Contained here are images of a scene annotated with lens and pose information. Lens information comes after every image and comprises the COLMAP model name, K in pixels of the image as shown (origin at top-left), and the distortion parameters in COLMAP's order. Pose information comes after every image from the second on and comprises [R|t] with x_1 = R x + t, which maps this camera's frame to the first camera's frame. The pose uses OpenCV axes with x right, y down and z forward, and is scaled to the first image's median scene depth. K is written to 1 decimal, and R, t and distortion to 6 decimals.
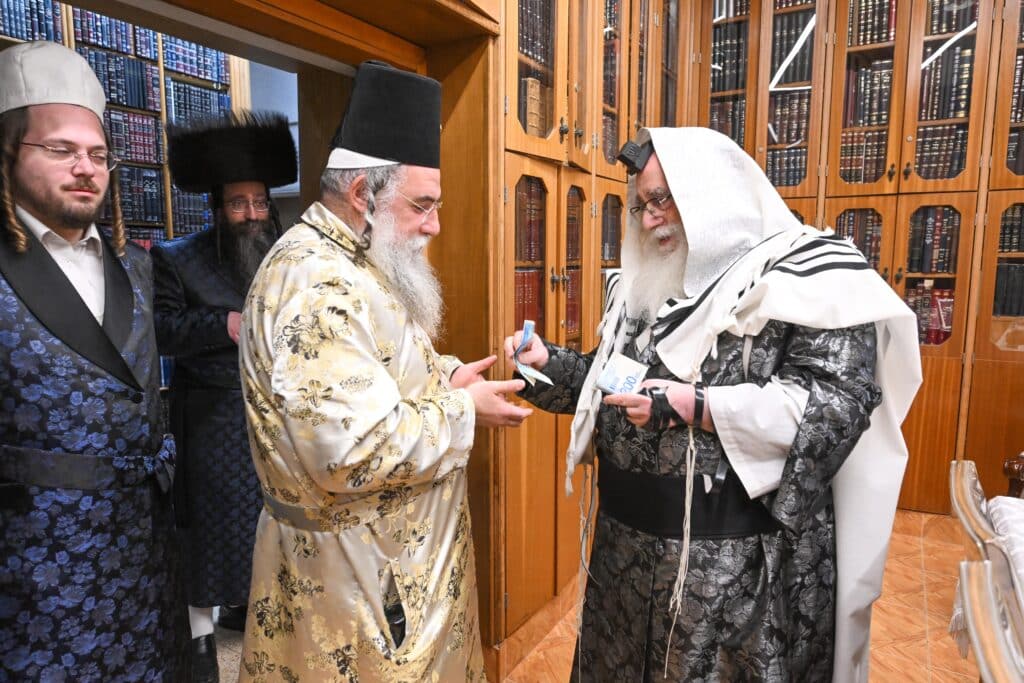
lens RADIAL K [[683.1, 0, 513.6], [0, 683.1, 345.1], [0, 0, 1]] dist [-0.011381, 0.005531]
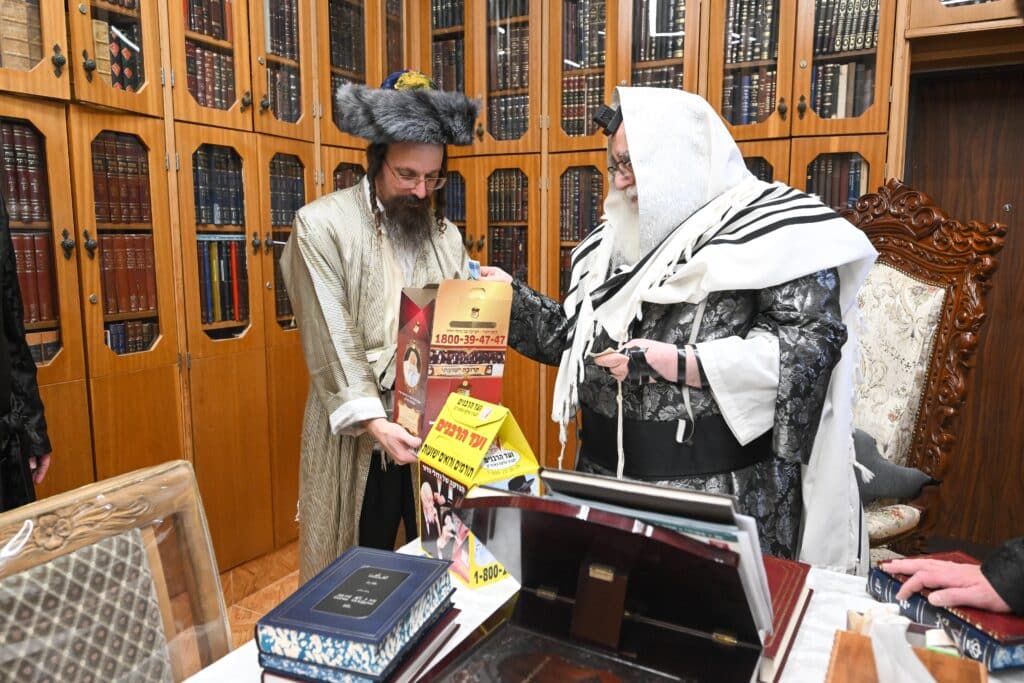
lens RADIAL K [[763.3, 0, 510.0], [0, 763.3, 340.1], [0, 0, 1]] dist [0.006506, -0.006631]
pose [[0.999534, -0.002930, 0.030382, 0.393752], [0.002545, 0.999916, 0.012717, 0.005385], [-0.030417, -0.012634, 0.999457, 0.044398]]
